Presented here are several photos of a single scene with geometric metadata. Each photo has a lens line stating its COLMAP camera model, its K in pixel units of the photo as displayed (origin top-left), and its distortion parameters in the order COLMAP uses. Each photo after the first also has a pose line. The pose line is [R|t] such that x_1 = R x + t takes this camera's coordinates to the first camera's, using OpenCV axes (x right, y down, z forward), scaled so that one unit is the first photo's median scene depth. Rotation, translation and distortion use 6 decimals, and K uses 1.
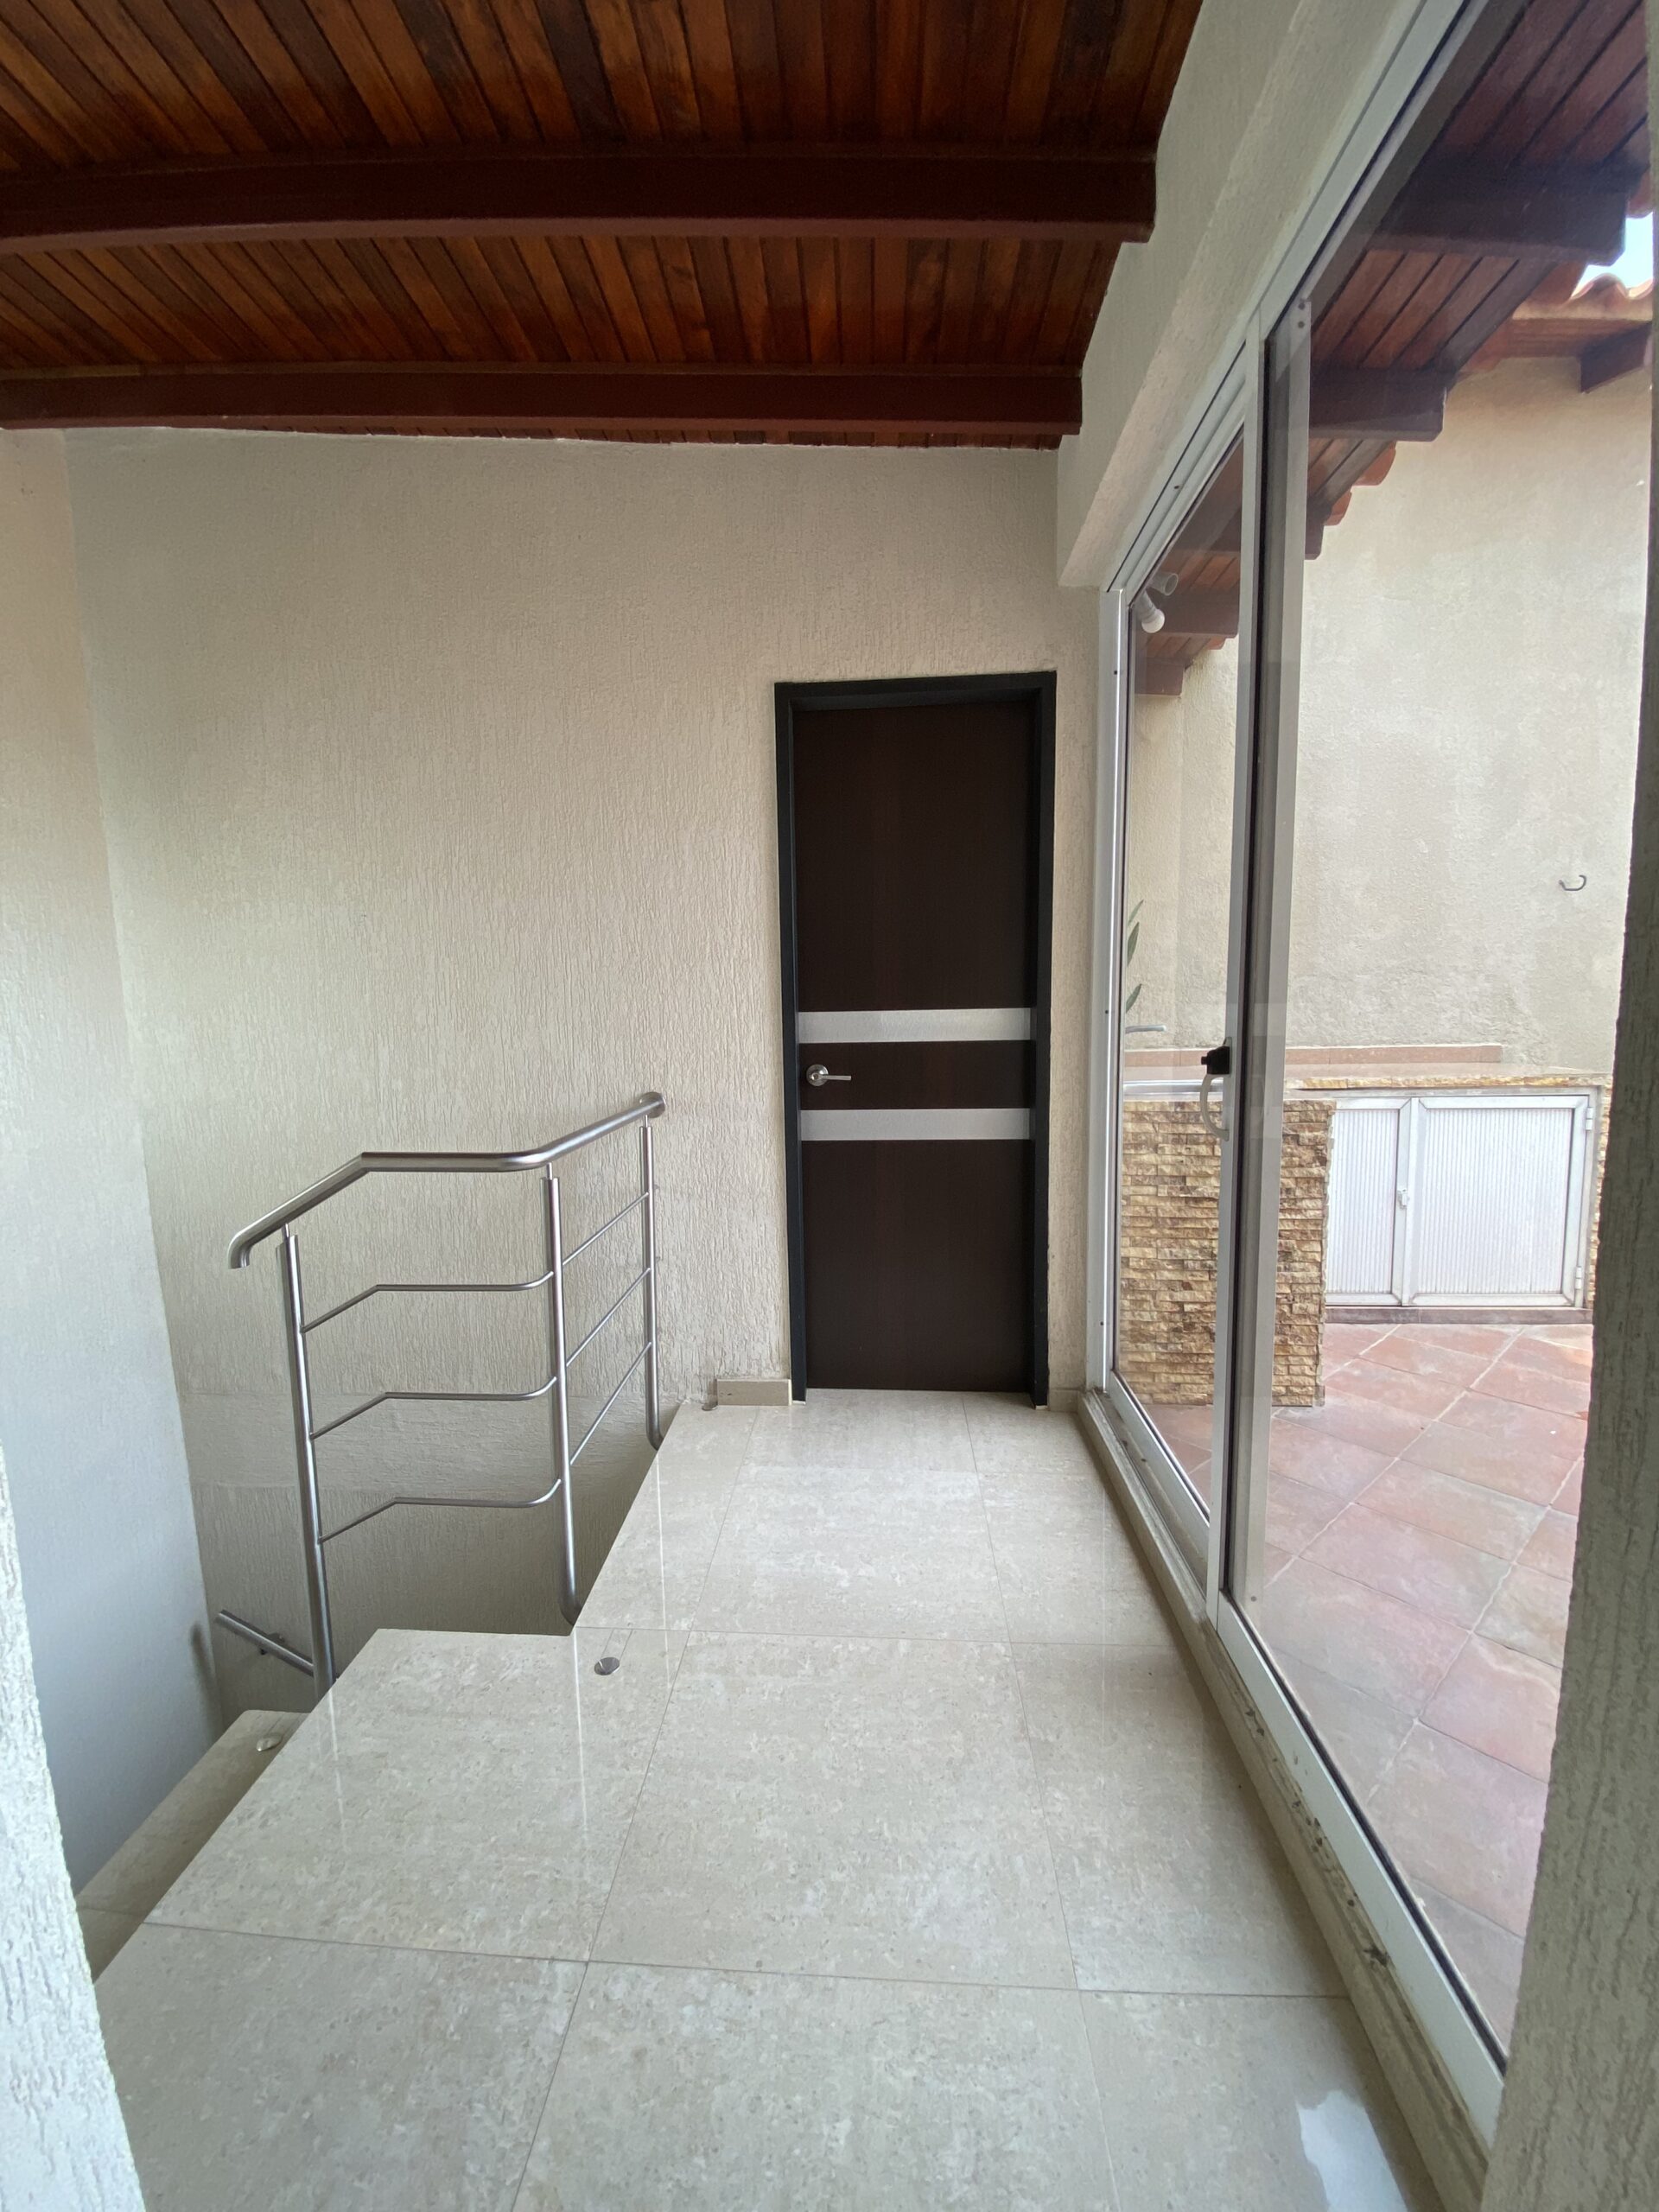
lens RADIAL K [[904.1, 0, 831.7], [0, 904.1, 1099.7], [0, 0, 1]] dist [0.002231, -0.000987]
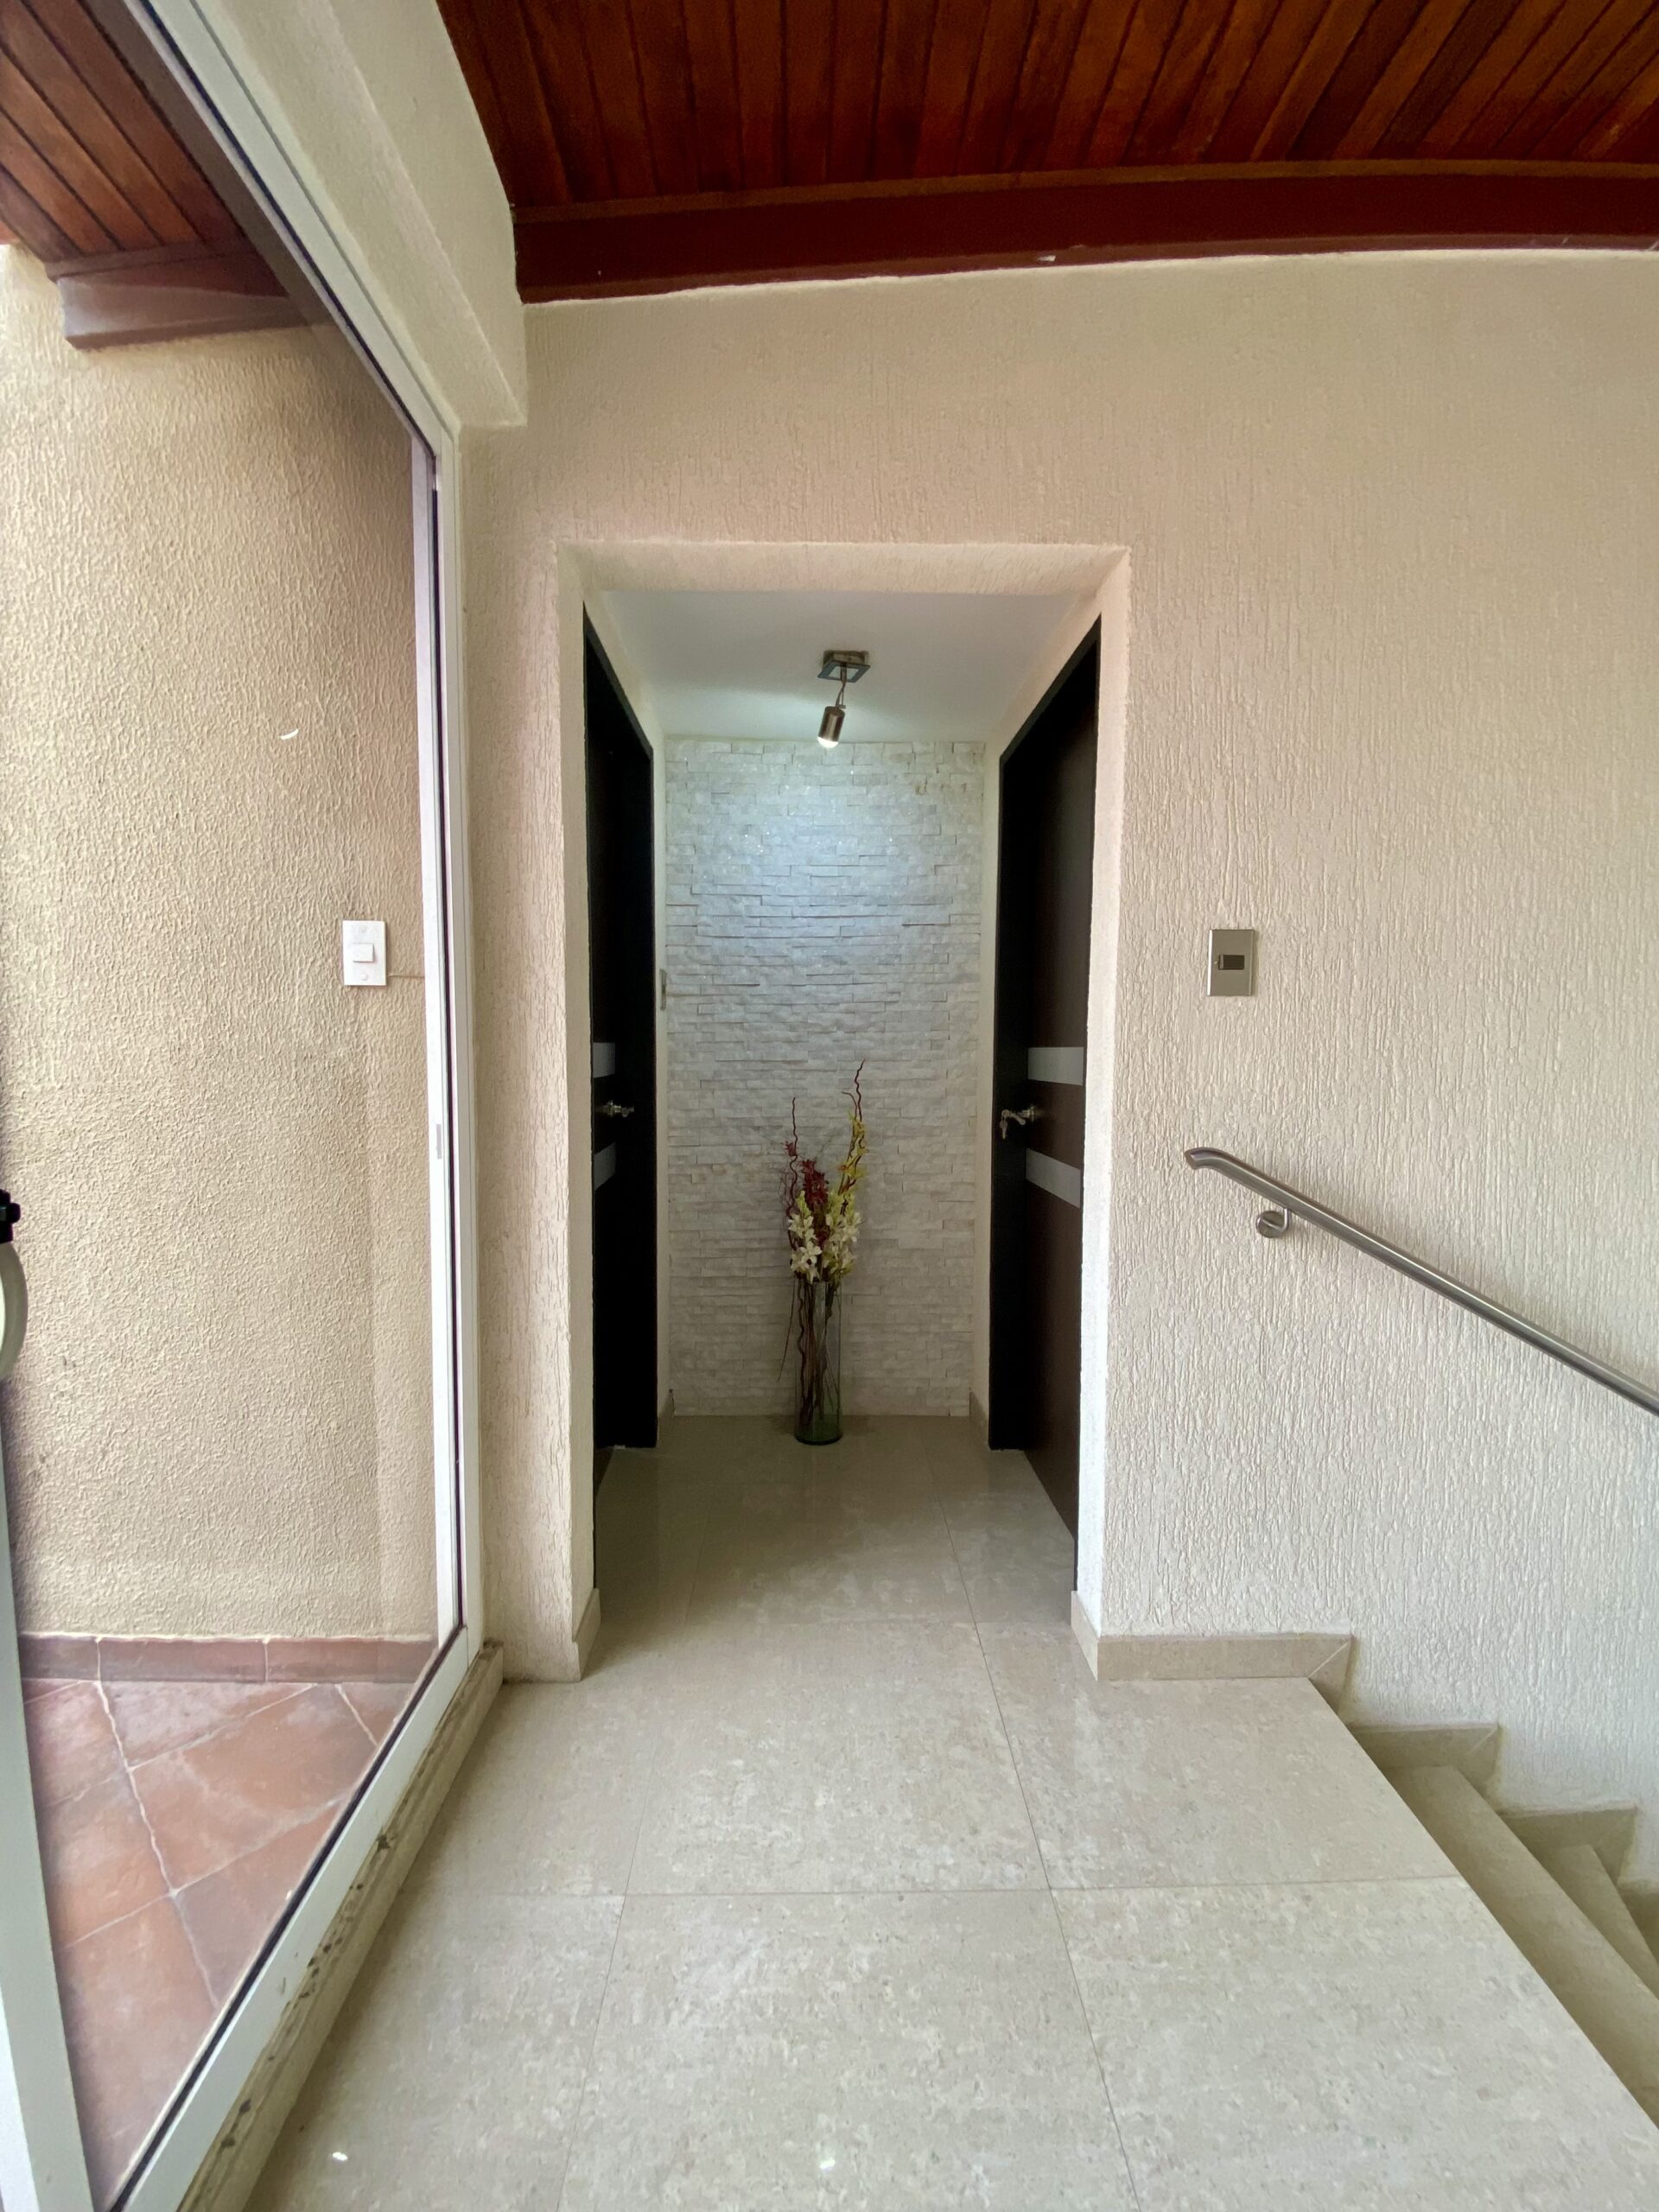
lens RADIAL K [[904.1, 0, 816.9], [0, 904.1, 1104.8], [0, 0, 1]] dist [0.002231, -0.000987]
pose [[-0.997794, 0.016344, -0.064346, 0.084185], [0.003950, 0.982122, 0.188203, -0.241208], [0.066272, 0.187533, -0.980020, 1.980570]]
